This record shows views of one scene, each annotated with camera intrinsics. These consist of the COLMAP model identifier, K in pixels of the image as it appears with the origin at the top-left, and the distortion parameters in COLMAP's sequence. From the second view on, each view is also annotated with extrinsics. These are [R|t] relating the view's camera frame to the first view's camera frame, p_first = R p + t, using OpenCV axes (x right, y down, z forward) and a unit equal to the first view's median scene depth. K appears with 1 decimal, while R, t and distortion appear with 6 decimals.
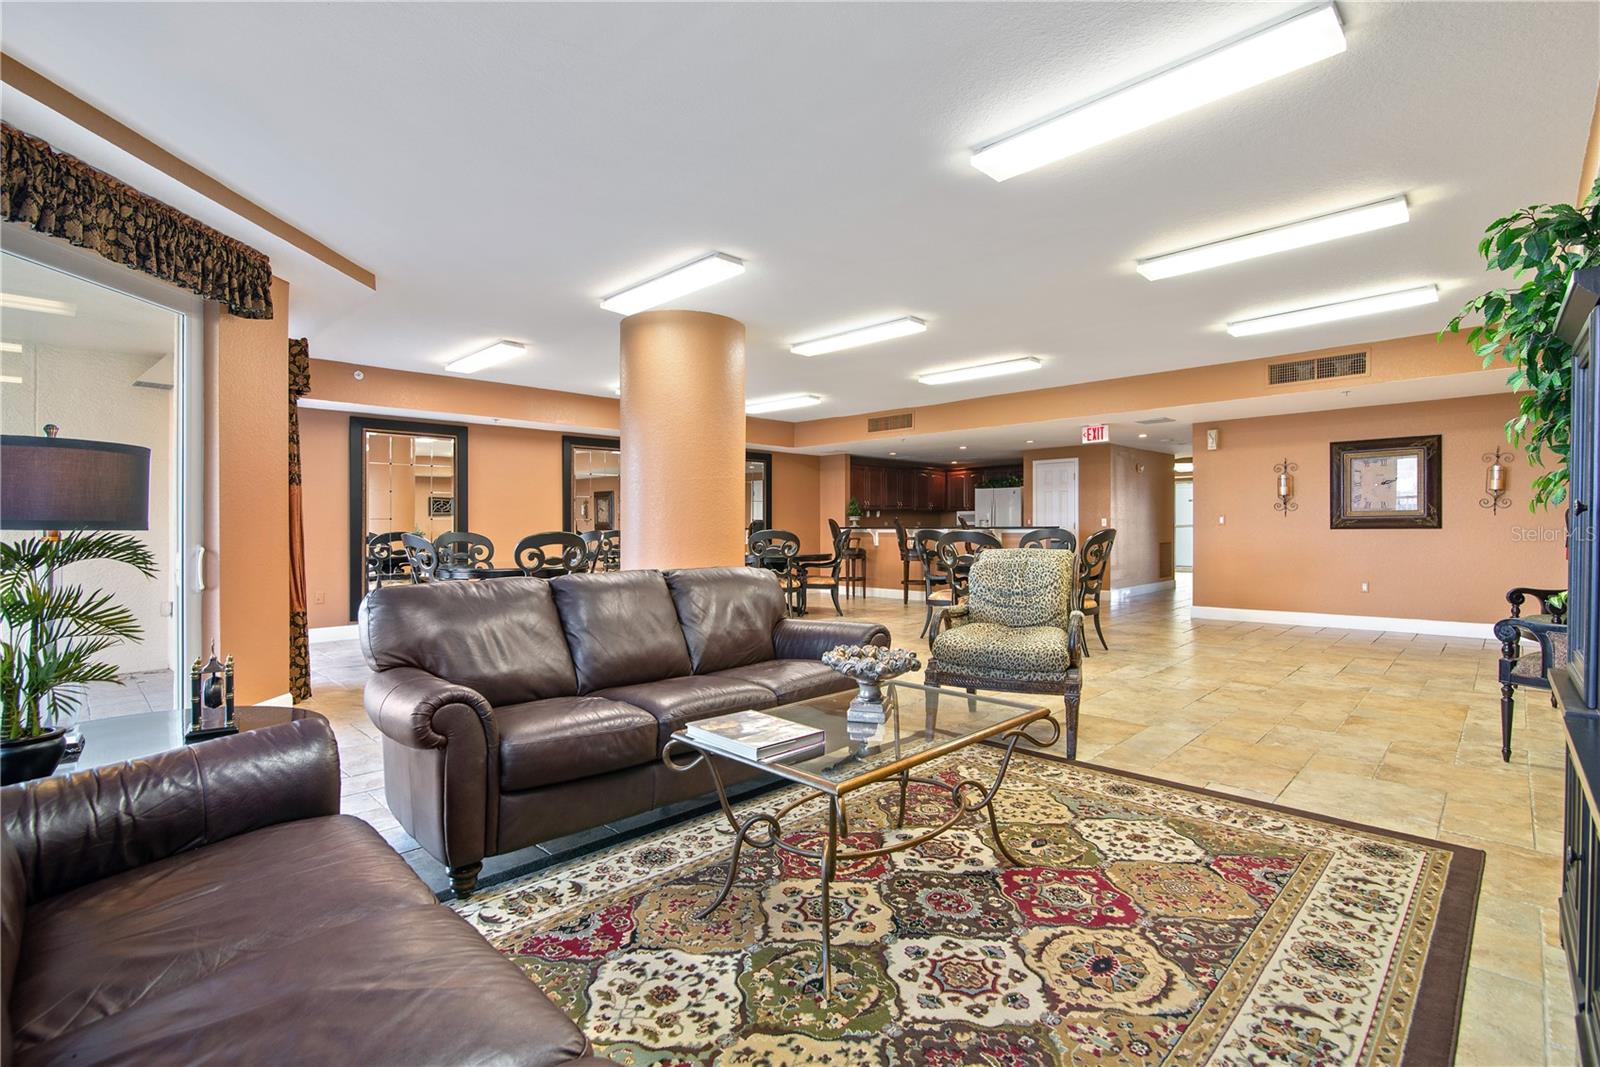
lens RADIAL K [[735.8, 0, 816.9], [0, 735.8, 528.6], [0, 0, 1]] dist [-0.019474, 0.001569]
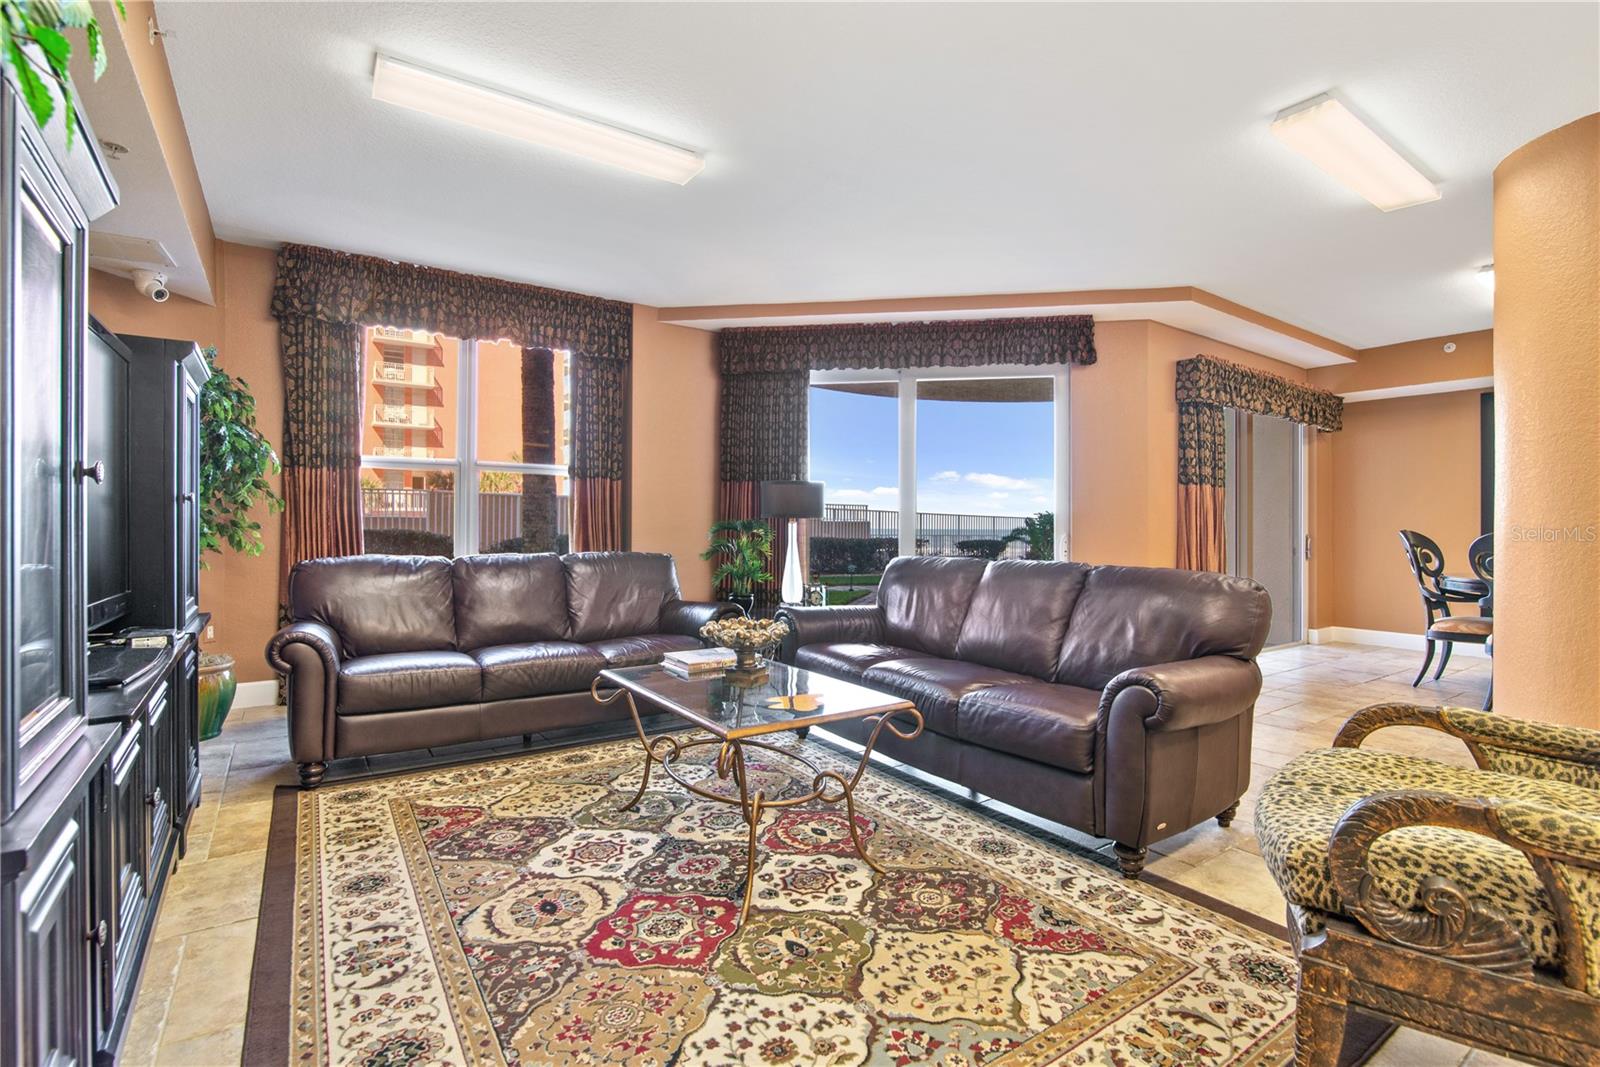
lens RADIAL K [[735.8, 0, 804.6], [0, 735.8, 534.7], [0, 0, 1]] dist [-0.019474, 0.001569]
pose [[-0.192017, 0.010291, -0.981338, 1.300443], [-0.008007, 0.999895, 0.012053, 0.018897], [0.981359, 0.010172, -0.191914, 1.478996]]
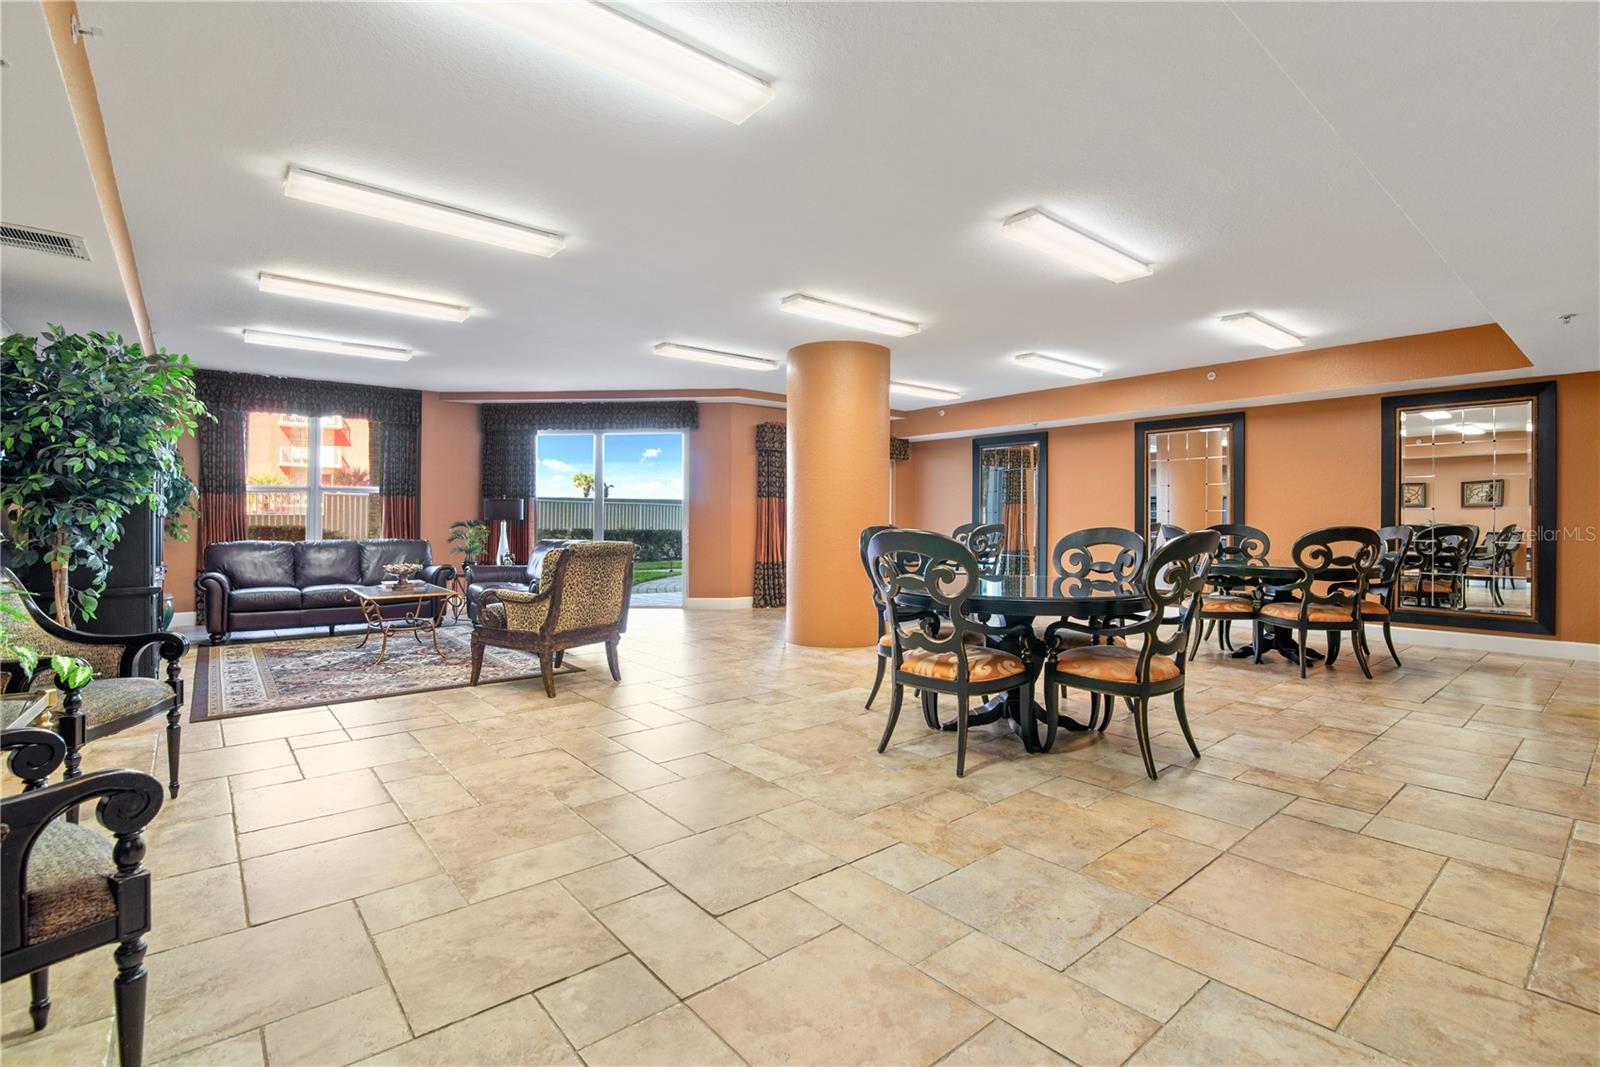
lens RADIAL K [[735.8, 0, 810.6], [0, 735.8, 525.1], [0, 0, 1]] dist [-0.019474, 0.001569]
pose [[-0.104183, 0.002409, -0.994555, 2.150107], [-0.000891, 0.999996, 0.002515, 0.016265], [0.994558, 0.001148, -0.104180, 2.339315]]
